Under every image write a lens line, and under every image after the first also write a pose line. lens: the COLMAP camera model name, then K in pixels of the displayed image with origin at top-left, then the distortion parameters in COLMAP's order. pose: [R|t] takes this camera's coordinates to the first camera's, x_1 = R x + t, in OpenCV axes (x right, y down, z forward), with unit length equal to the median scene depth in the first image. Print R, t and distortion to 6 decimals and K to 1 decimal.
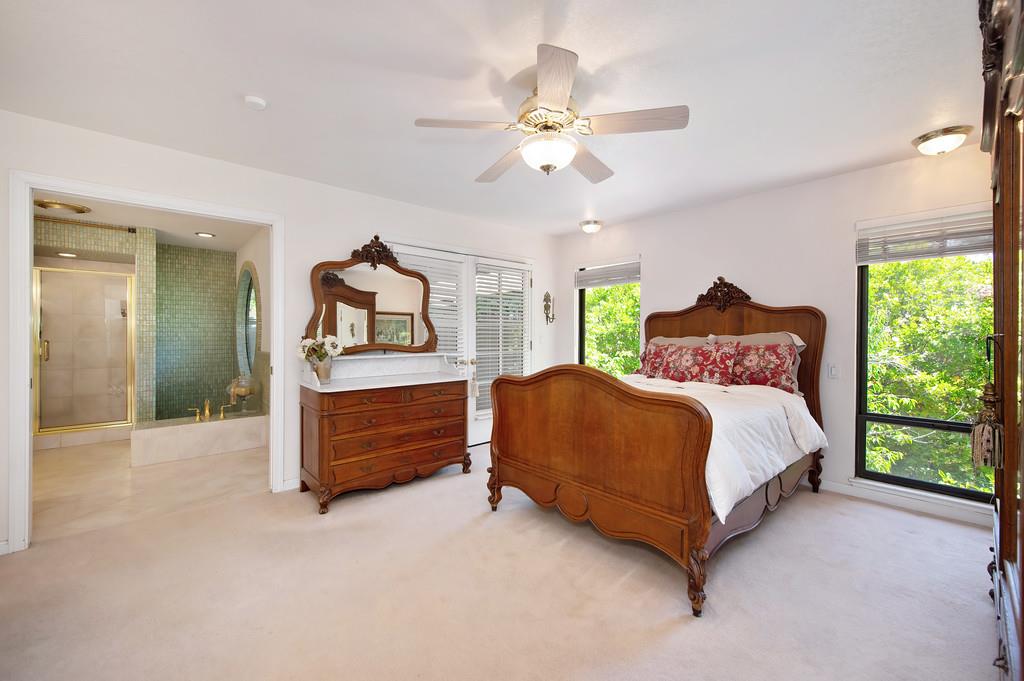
lens RADIAL K [[410.2, 0, 514.8], [0, 410.2, 334.9], [0, 0, 1]] dist [0.008835, -0.000160]
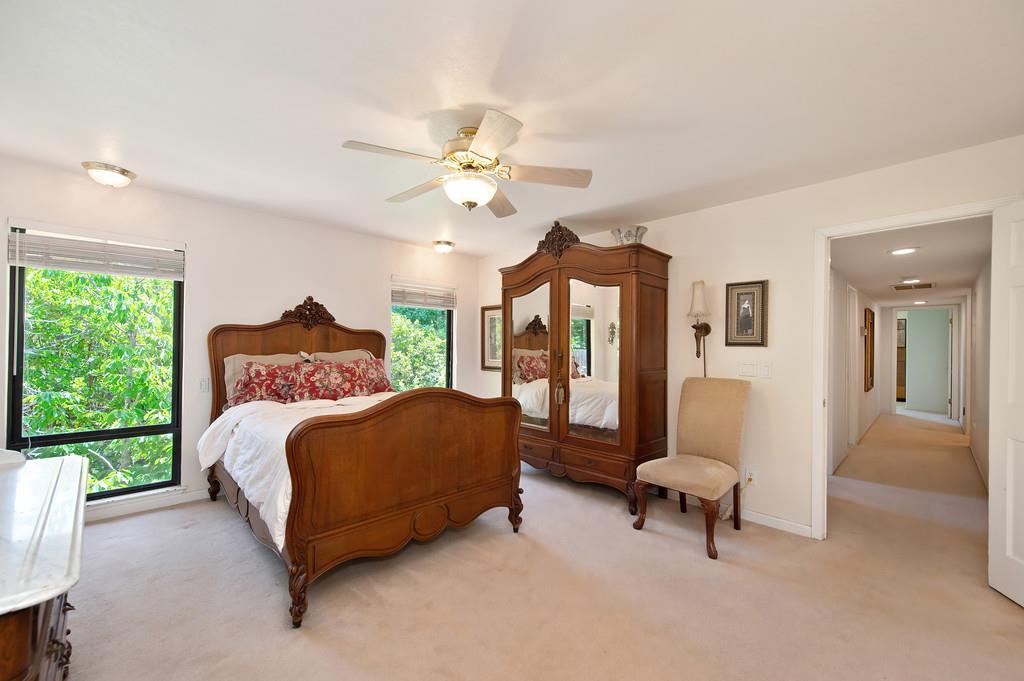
lens RADIAL K [[410.2, 0, 515.1], [0, 410.2, 346.1], [0, 0, 1]] dist [0.008835, -0.000160]
pose [[-0.050269, -0.003312, 0.998730, -0.639504], [-0.012430, 0.999919, 0.002691, -0.027164], [-0.998658, -0.012279, -0.050306, 0.599837]]
